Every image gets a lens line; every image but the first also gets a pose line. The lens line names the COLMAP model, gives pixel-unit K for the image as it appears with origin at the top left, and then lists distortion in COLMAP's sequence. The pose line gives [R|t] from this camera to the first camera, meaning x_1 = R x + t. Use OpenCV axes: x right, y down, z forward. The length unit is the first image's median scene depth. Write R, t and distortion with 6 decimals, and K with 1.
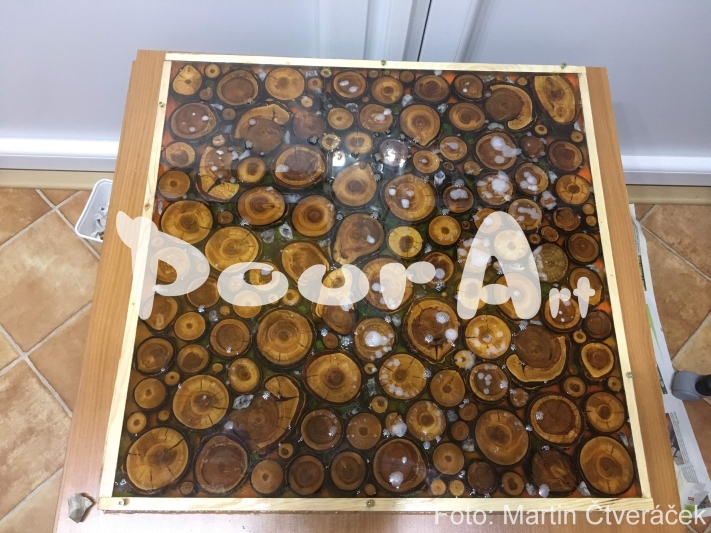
lens RADIAL K [[600.6, 0, 355.5], [0, 600.6, 266.5], [0, 0, 1]] dist [0.044420, -0.009704]
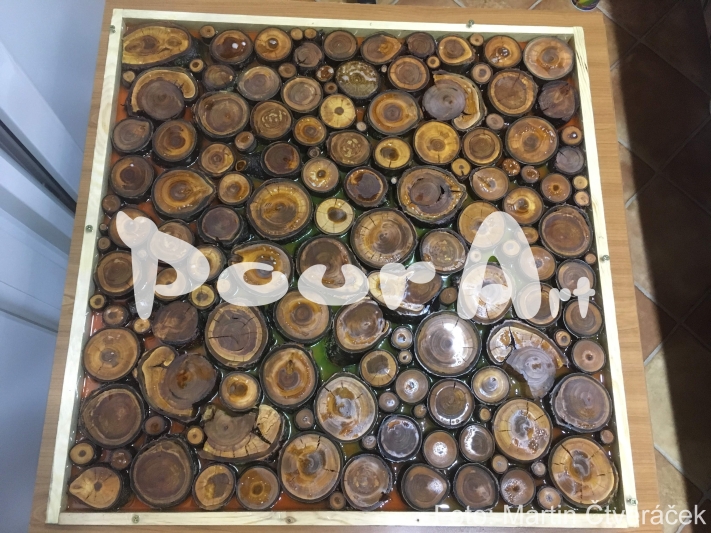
lens RADIAL K [[600.6, 0, 355.5], [0, 600.6, 266.5], [0, 0, 1]] dist [0.044420, -0.009704]
pose [[0.006736, -0.974366, 0.224866, -0.196517], [0.918467, 0.094953, 0.383929, -0.354267], [-0.395439, 0.203946, 0.895563, 0.183466]]
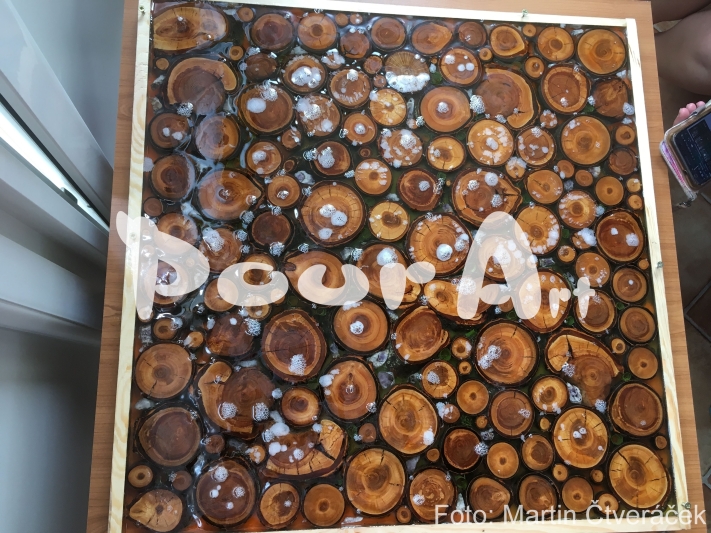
lens RADIAL K [[600.6, 0, 355.5], [0, 600.6, 266.5], [0, 0, 1]] dist [0.044420, -0.009704]
pose [[-0.007883, -0.990516, 0.137172, -0.103234], [0.884422, 0.057105, 0.463181, -0.485652], [-0.466622, 0.124969, 0.875584, 0.260328]]
